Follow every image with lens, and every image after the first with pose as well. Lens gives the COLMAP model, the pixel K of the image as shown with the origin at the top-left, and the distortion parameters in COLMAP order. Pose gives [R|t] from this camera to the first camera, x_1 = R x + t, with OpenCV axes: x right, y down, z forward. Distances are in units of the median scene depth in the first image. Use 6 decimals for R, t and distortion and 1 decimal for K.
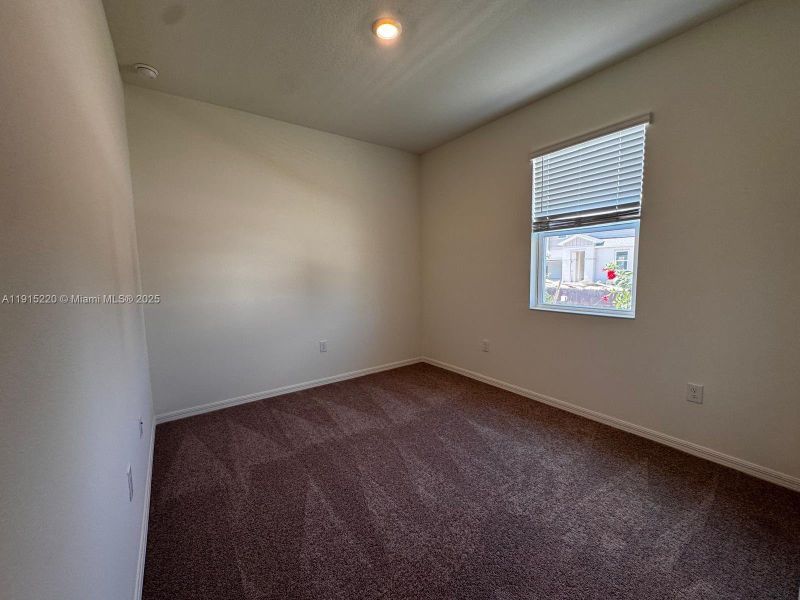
lens RADIAL K [[319.7, 0, 400.0], [0, 319.7, 300.0], [0, 0, 1]] dist [-0.001895, 0.000051]
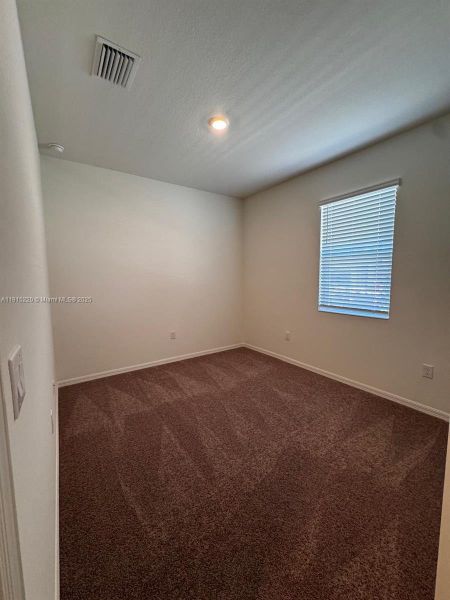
lens RADIAL K [[239.8, 0, 225.0], [0, 239.8, 300.0], [0, 0, 1]] dist [-0.001895, 0.000051]
pose [[0.999761, 0.010609, -0.019135, 0.014899], [-0.010566, 0.999942, 0.002304, -0.023904], [0.019159, -0.002101, 0.999814, -0.097359]]
